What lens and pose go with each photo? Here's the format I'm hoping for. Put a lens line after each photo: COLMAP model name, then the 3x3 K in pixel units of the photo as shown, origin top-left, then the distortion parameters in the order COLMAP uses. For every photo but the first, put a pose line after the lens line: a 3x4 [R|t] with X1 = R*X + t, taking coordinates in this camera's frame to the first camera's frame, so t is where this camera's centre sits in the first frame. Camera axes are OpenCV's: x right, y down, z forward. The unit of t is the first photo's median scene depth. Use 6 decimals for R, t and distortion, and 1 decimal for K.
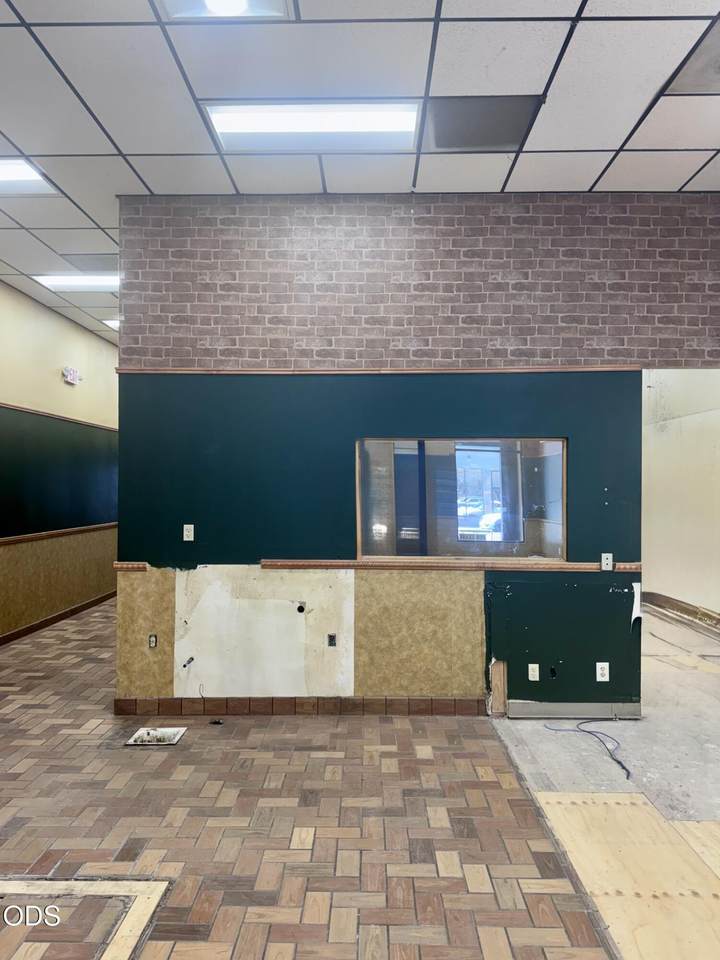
lens RADIAL K [[726.3, 0, 360.5], [0, 726.3, 480.1], [0, 0, 1]] dist [0.052924, -0.010191]
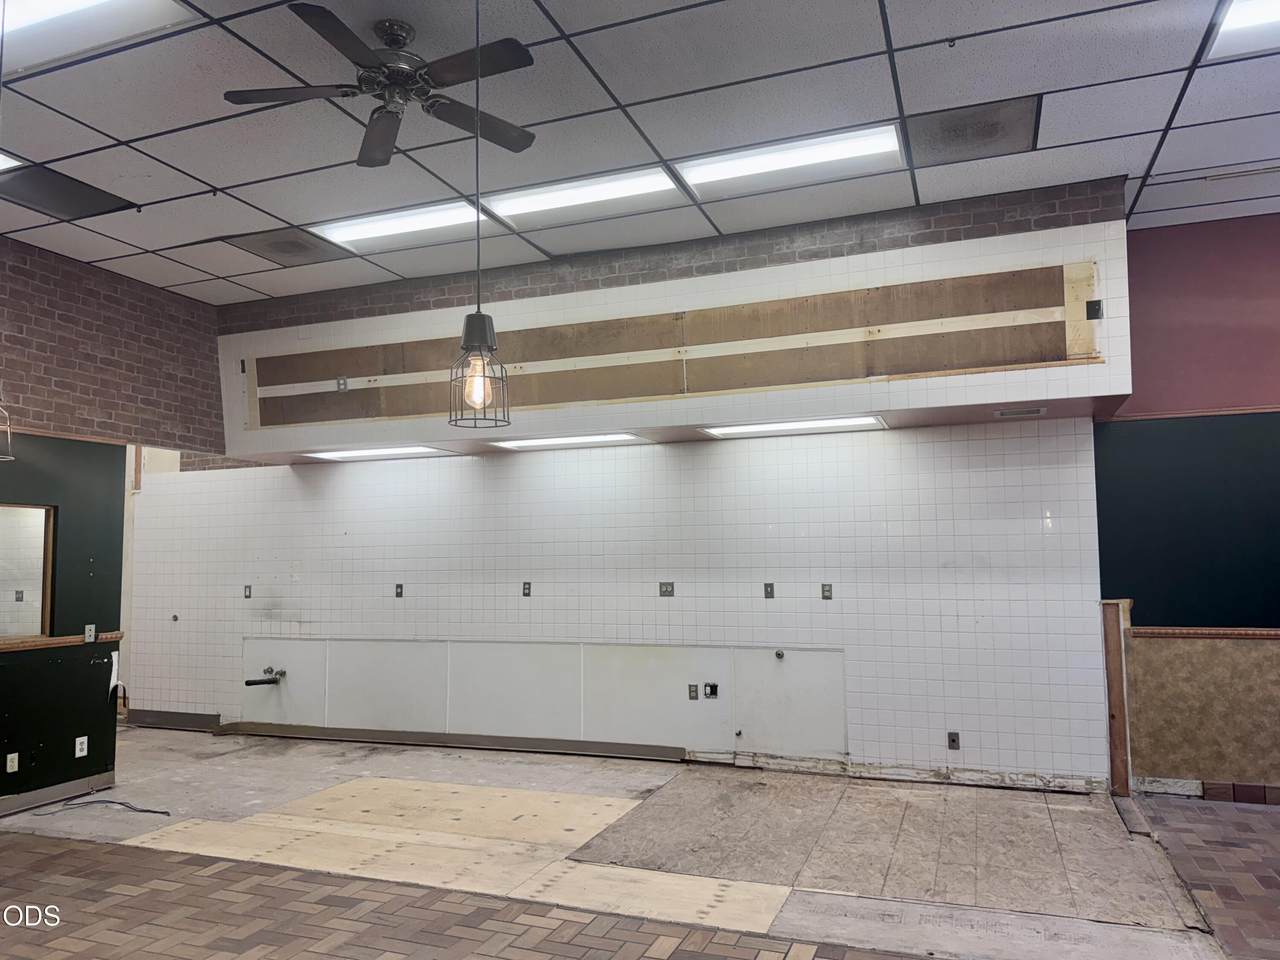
lens RADIAL K [[903.3, 0, 646.8], [0, 903.3, 489.1], [0, 0, 1]] dist [0.019542, -0.015234]
pose [[0.334765, 0.069976, 0.939700, -0.578996], [0.016649, 0.996644, -0.080148, 0.028364], [-0.942155, 0.042476, 0.332476, -0.127184]]
